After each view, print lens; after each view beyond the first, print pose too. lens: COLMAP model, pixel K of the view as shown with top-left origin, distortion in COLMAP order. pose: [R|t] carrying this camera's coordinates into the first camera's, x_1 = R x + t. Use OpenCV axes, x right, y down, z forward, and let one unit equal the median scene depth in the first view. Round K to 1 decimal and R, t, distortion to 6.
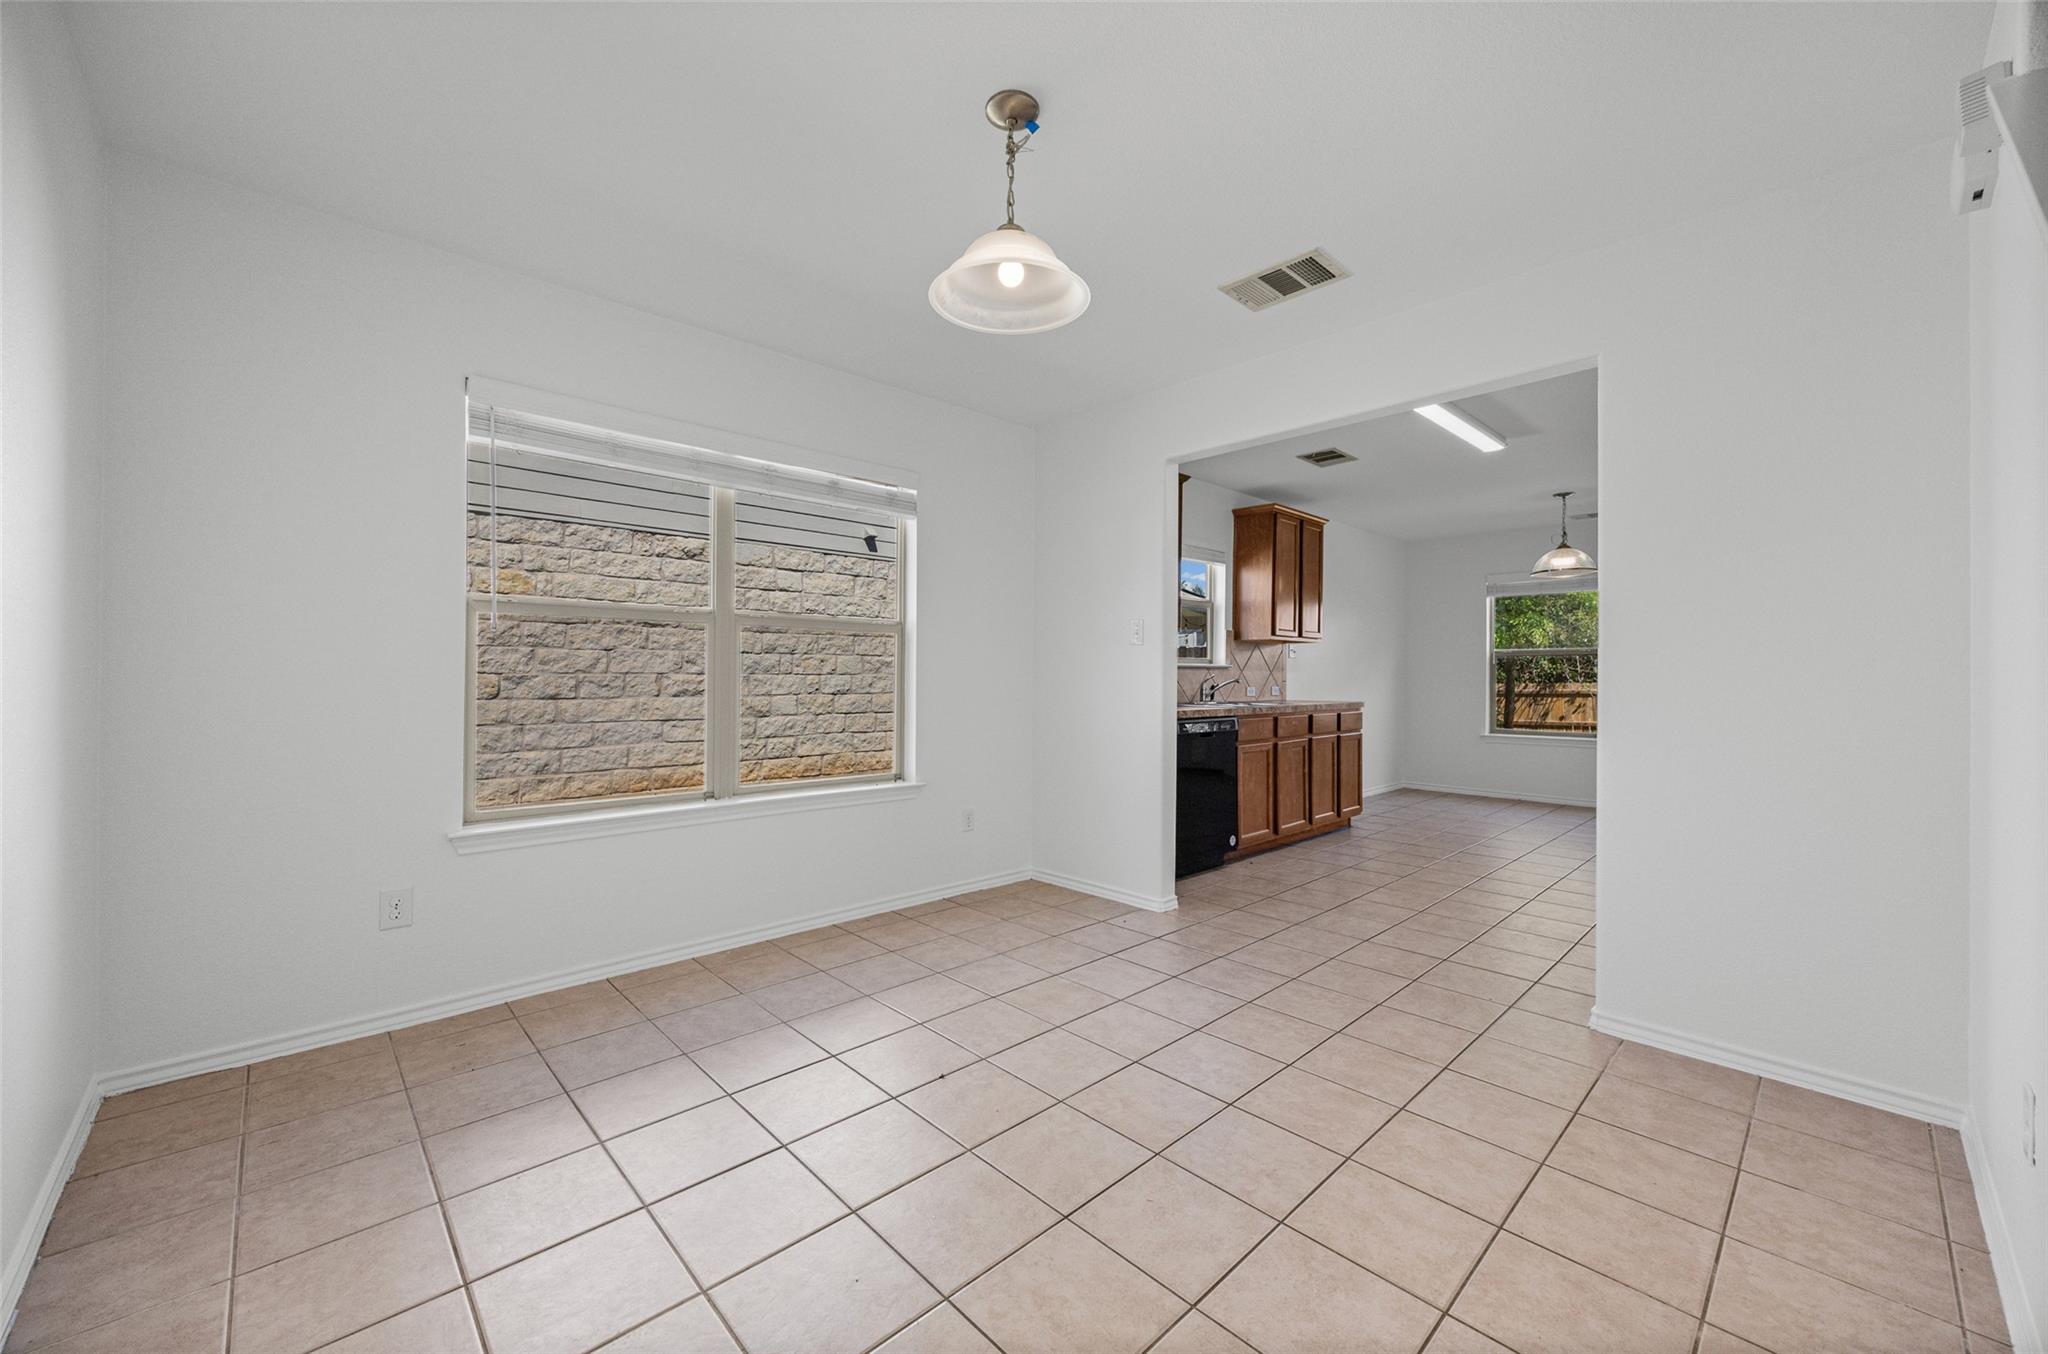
lens RADIAL K [[786.1, 0, 1025.9], [0, 786.1, 675.0], [0, 0, 1]] dist [-0.000361, -0.000051]
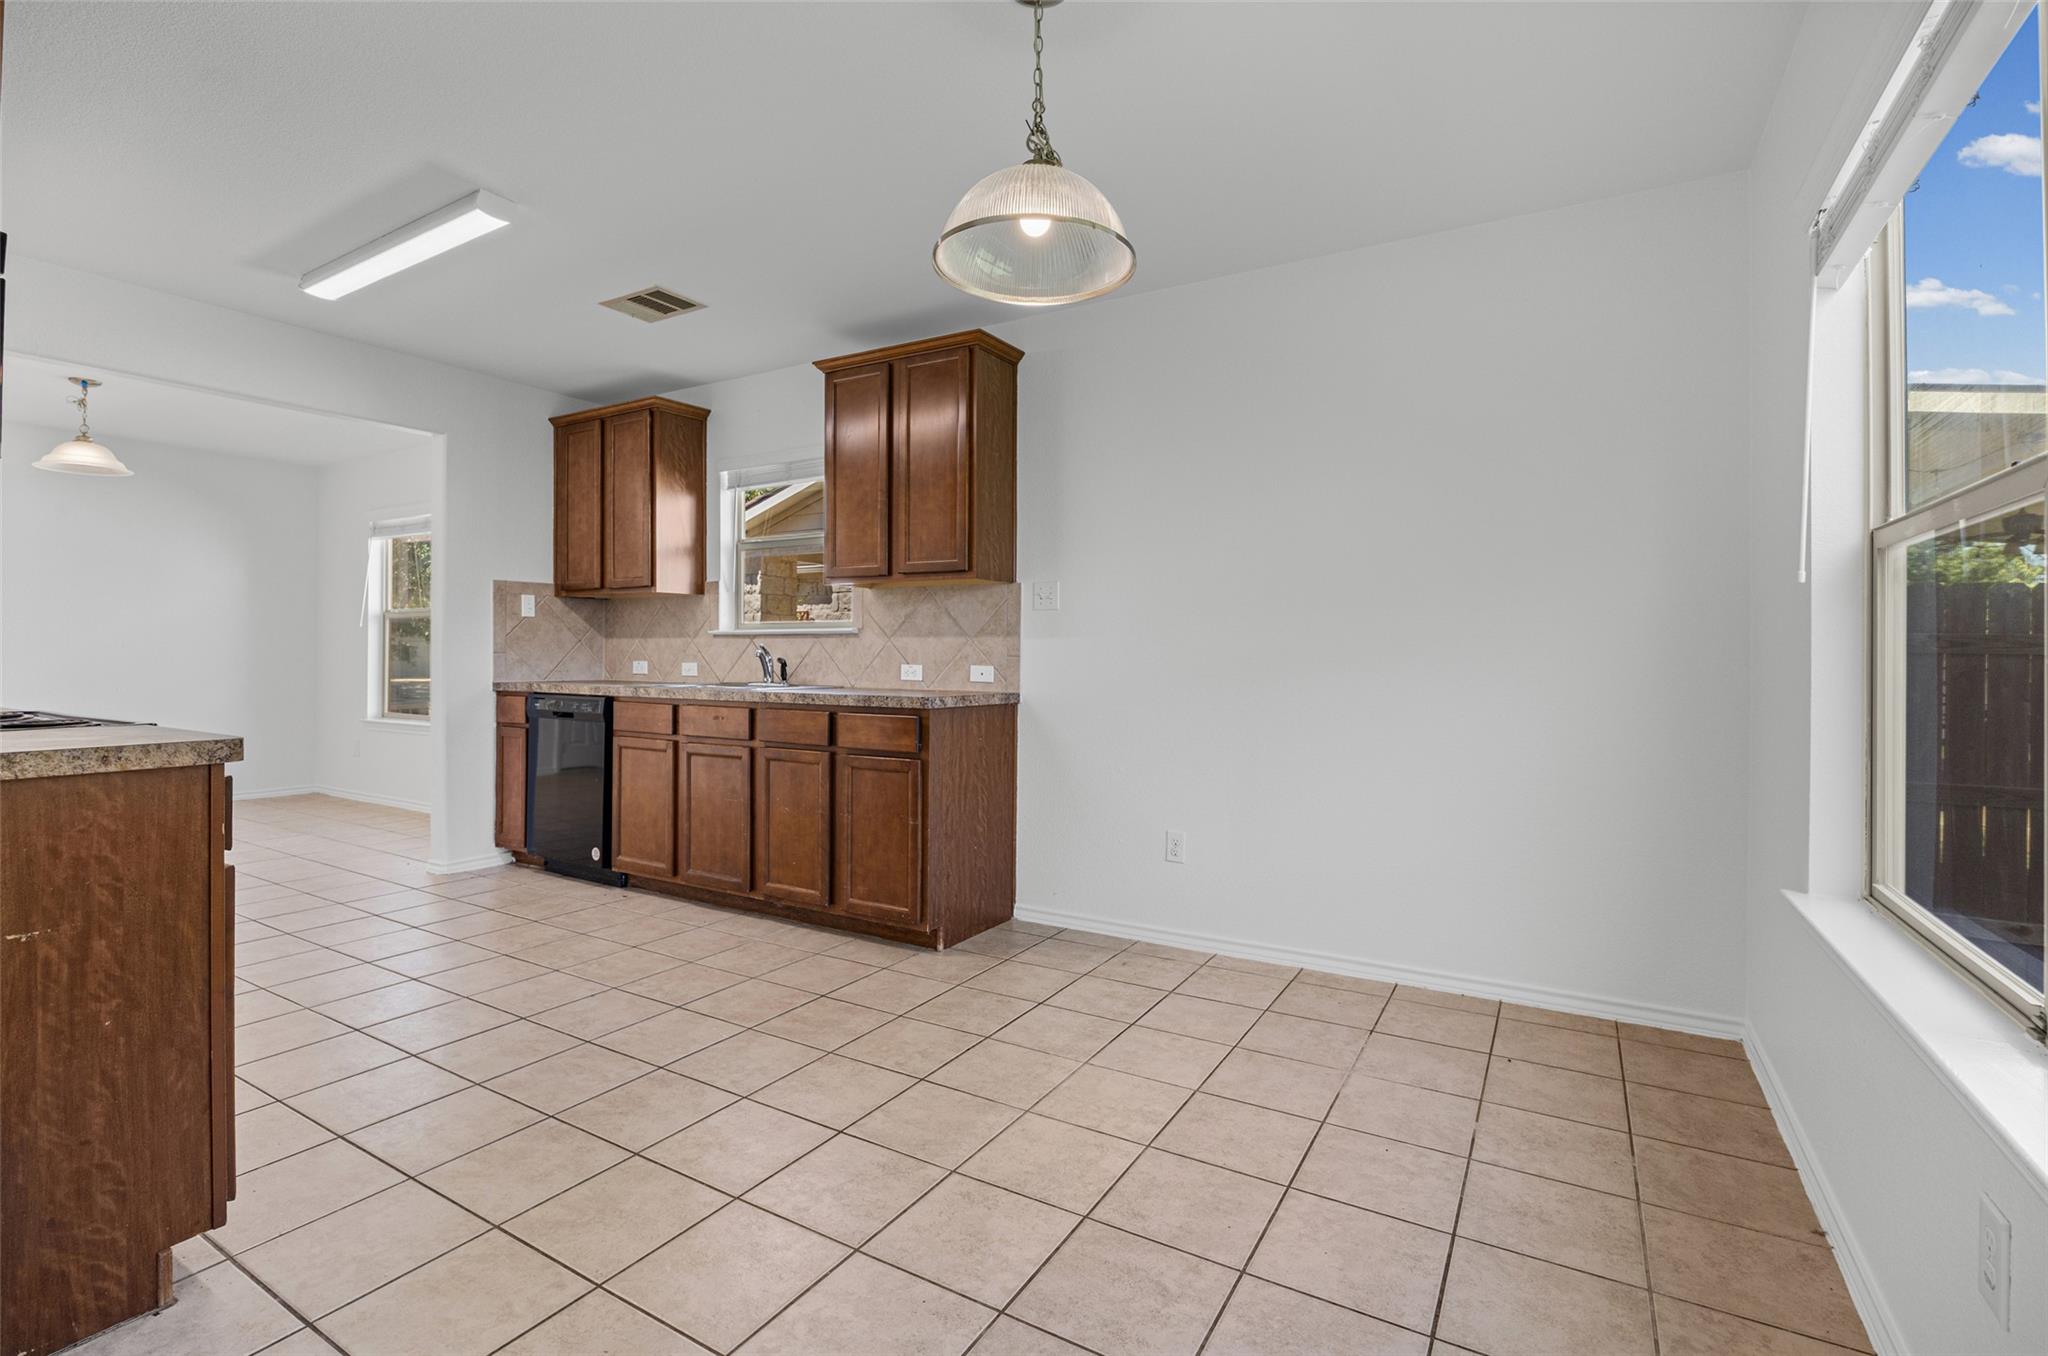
lens RADIAL K [[939.6, 0, 1013.3], [0, 939.6, 654.5], [0, 0, 1]] dist [-0.013992, 0.000184]
pose [[0.264059, -0.003766, -0.964499, 1.023494], [-0.005196, 0.999972, -0.005327, 0.011199], [0.964493, 0.006418, 0.264032, 0.922342]]
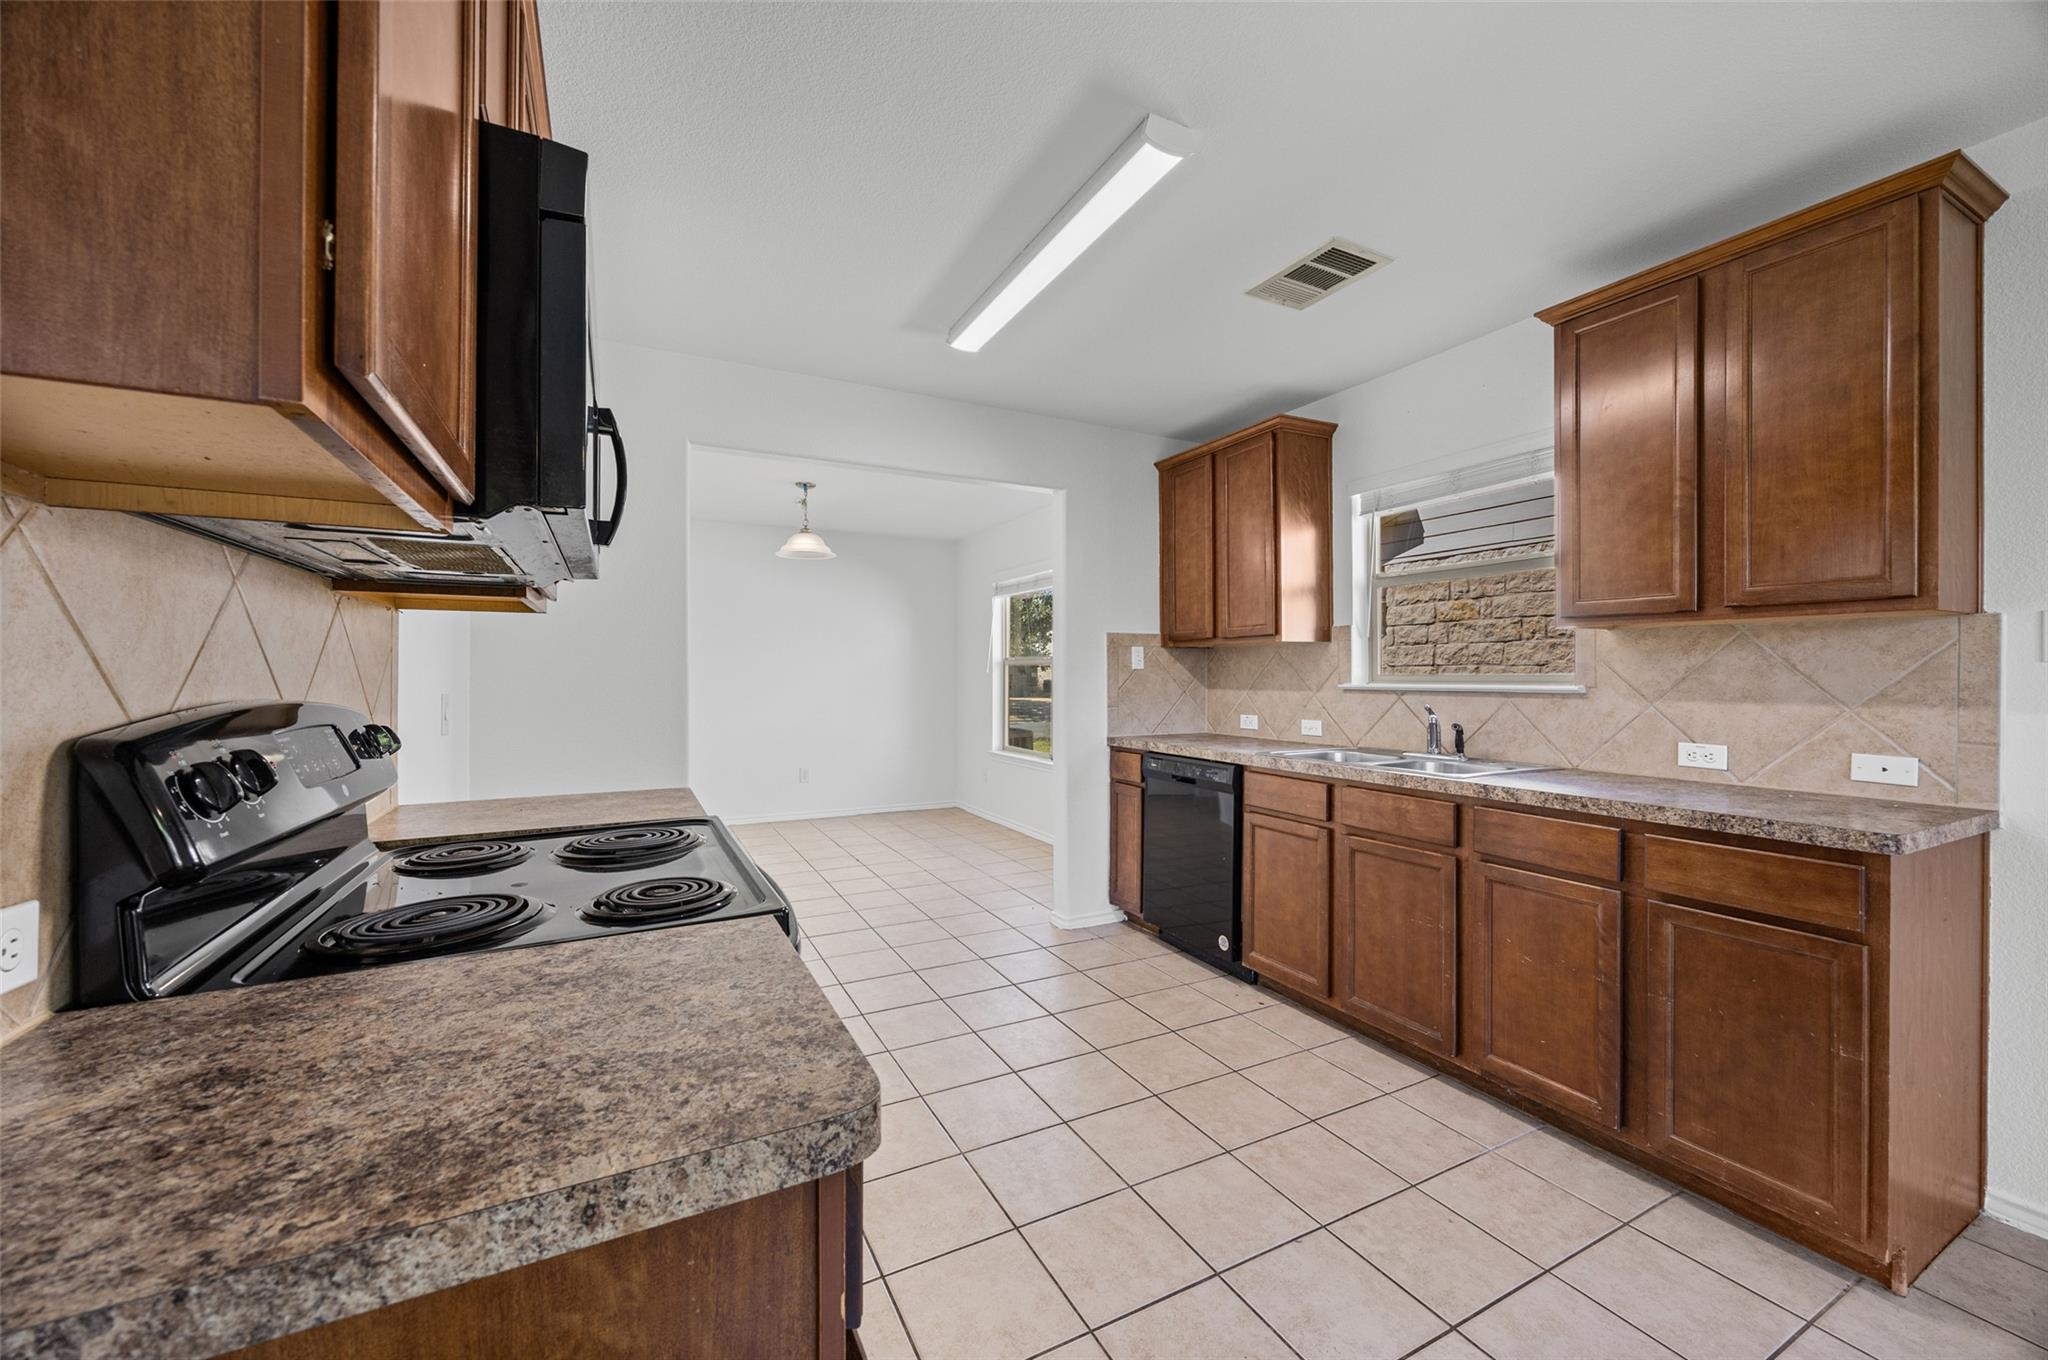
lens RADIAL K [[786.1, 0, 1025.9], [0, 786.1, 678.0], [0, 0, 1]] dist [-0.000361, -0.000051]
pose [[-0.275396, -0.001103, -0.961330, 0.780471], [-0.002030, 0.999998, -0.000566, -0.017014], [0.961329, 0.001796, -0.275398, 0.817033]]
